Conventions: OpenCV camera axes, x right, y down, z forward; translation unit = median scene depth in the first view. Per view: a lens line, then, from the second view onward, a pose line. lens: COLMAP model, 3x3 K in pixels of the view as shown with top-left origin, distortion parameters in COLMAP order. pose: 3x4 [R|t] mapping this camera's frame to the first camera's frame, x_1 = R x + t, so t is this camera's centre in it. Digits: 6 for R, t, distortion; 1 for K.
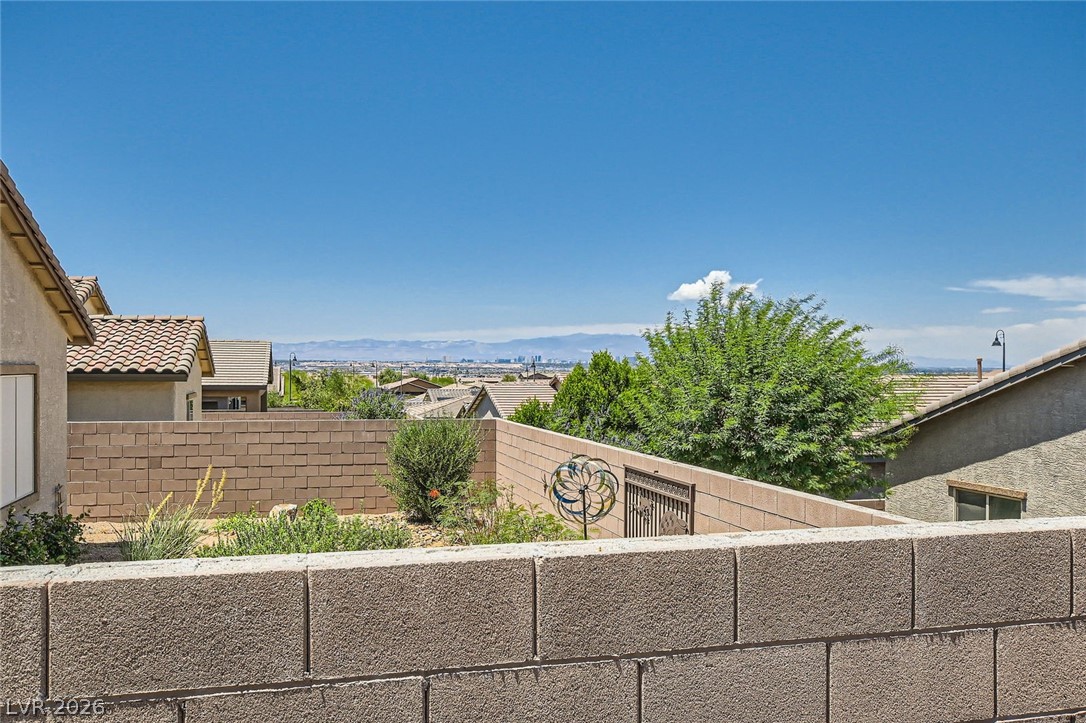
lens RADIAL K [[621.8, 0, 540.1], [0, 621.8, 357.7], [0, 0, 1]] dist [-0.000833, -0.000176]
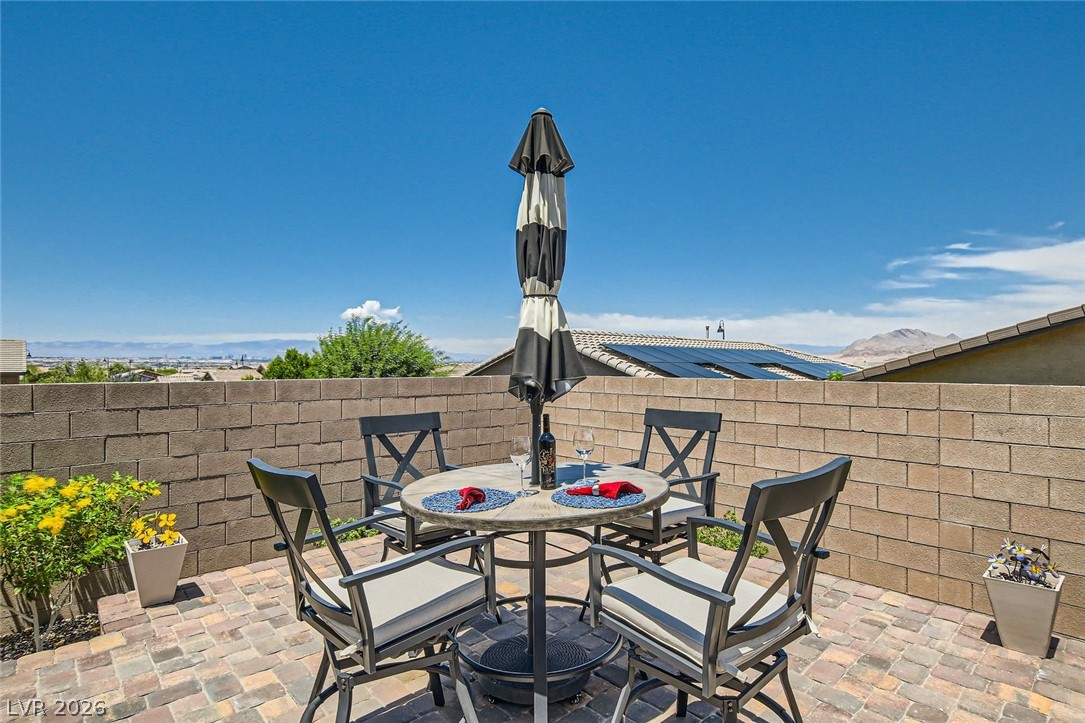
lens RADIAL K [[539.7, 0, 538.4], [0, 539.7, 363.5], [0, 0, 1]] dist [-0.002084, 0.000426]
pose [[0.866185, -0.006632, 0.499679, -0.053240], [0.007264, 0.999973, 0.000680, 0.032196], [-0.499670, 0.003040, 0.866210, -0.591070]]
